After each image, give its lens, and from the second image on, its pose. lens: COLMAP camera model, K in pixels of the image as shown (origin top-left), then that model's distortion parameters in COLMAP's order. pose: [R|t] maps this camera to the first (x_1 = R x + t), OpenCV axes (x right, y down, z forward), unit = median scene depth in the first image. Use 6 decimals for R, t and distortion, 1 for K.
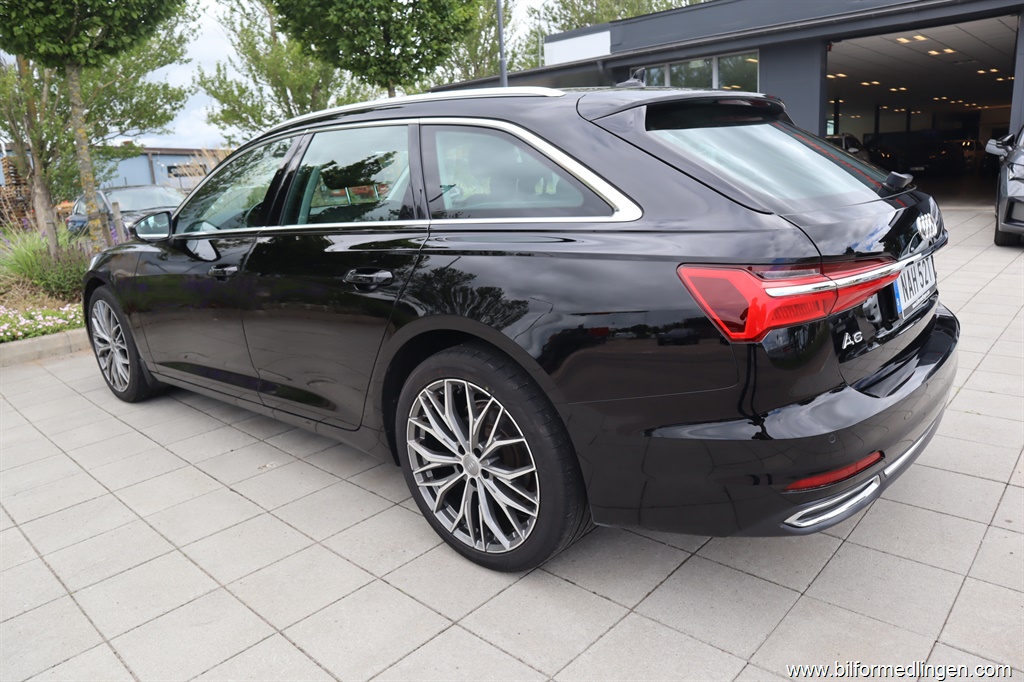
lens RADIAL K [[703.4, 0, 509.3], [0, 703.4, 340.5], [0, 0, 1]] dist [-0.119941, 0.069380]
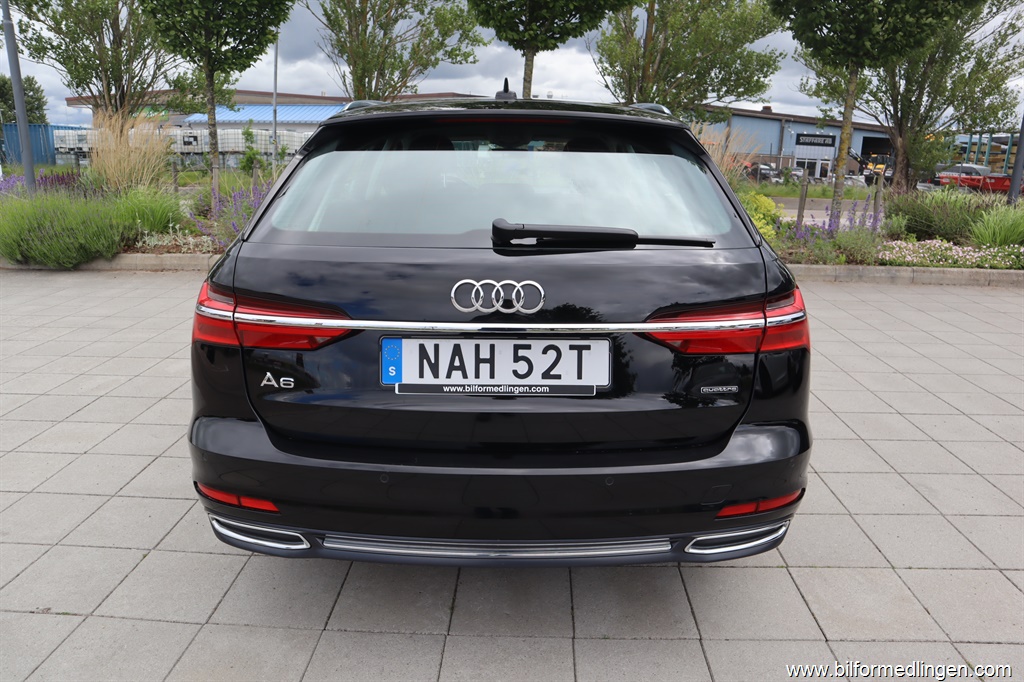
lens RADIAL K [[703.4, 0, 509.3], [0, 703.4, 340.5], [0, 0, 1]] dist [-0.119941, 0.069380]
pose [[0.652210, 0.269976, -0.708333, 1.034670], [-0.239680, 0.959935, 0.145182, -0.206418], [0.719149, 0.075084, 0.690787, 0.410998]]
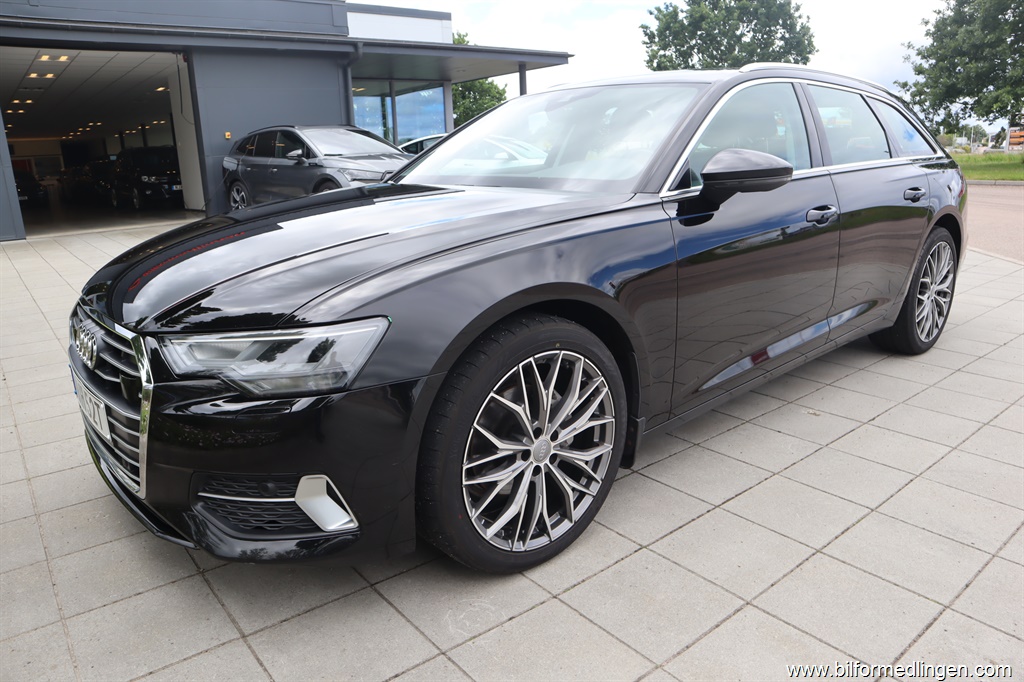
lens RADIAL K [[703.4, 0, 509.3], [0, 703.4, 340.5], [0, 0, 1]] dist [-0.119941, 0.069380]
pose [[0.159141, -0.206285, 0.965464, -1.820138], [0.263998, 0.951206, 0.159723, -0.252023], [-0.951304, 0.229462, 0.205835, 1.608815]]
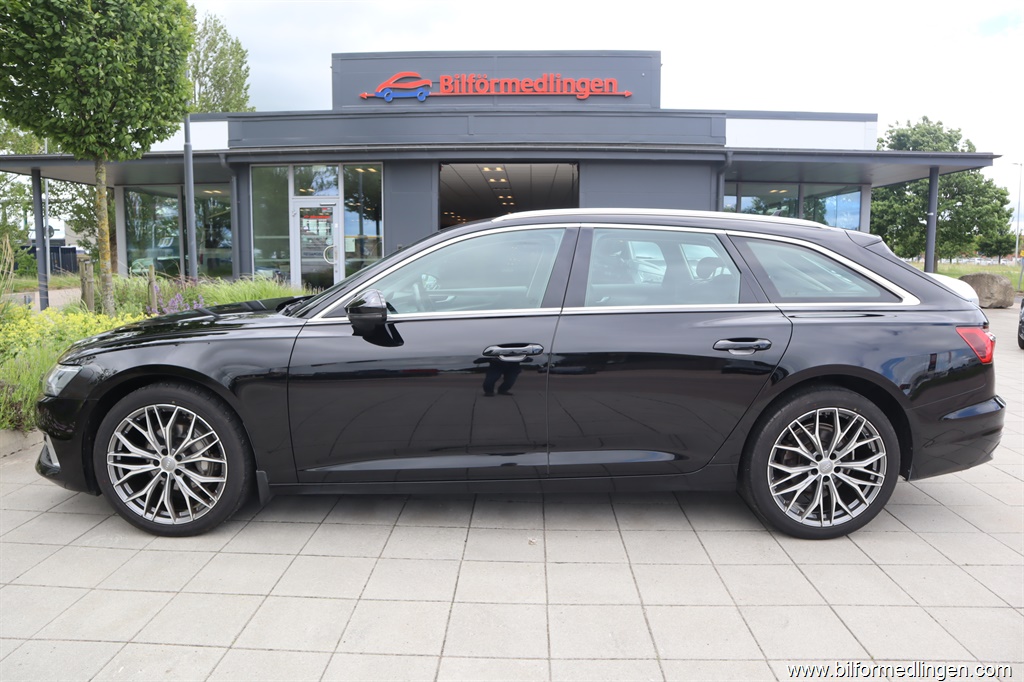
lens RADIAL K [[703.4, 0, 509.3], [0, 703.4, 340.5], [0, 0, 1]] dist [-0.119941, 0.069380]
pose [[0.751019, -0.022142, 0.659910, -1.418461], [0.112598, 0.989093, -0.094956, -0.022981], [-0.650610, 0.145618, 0.745320, 0.296219]]
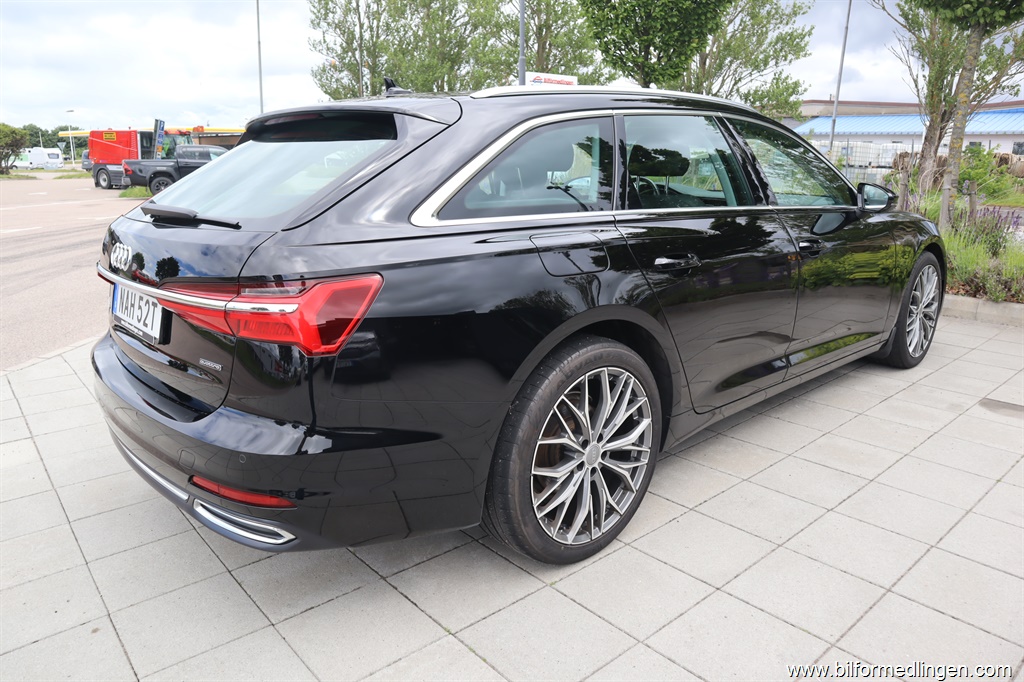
lens RADIAL K [[703.4, 0, 509.3], [0, 703.4, 340.5], [0, 0, 1]] dist [-0.119941, 0.069380]
pose [[-0.100821, 0.311252, -0.944964, 1.357709], [-0.230428, 0.916673, 0.326518, -0.452962], [0.967852, 0.250666, -0.020699, 1.403833]]
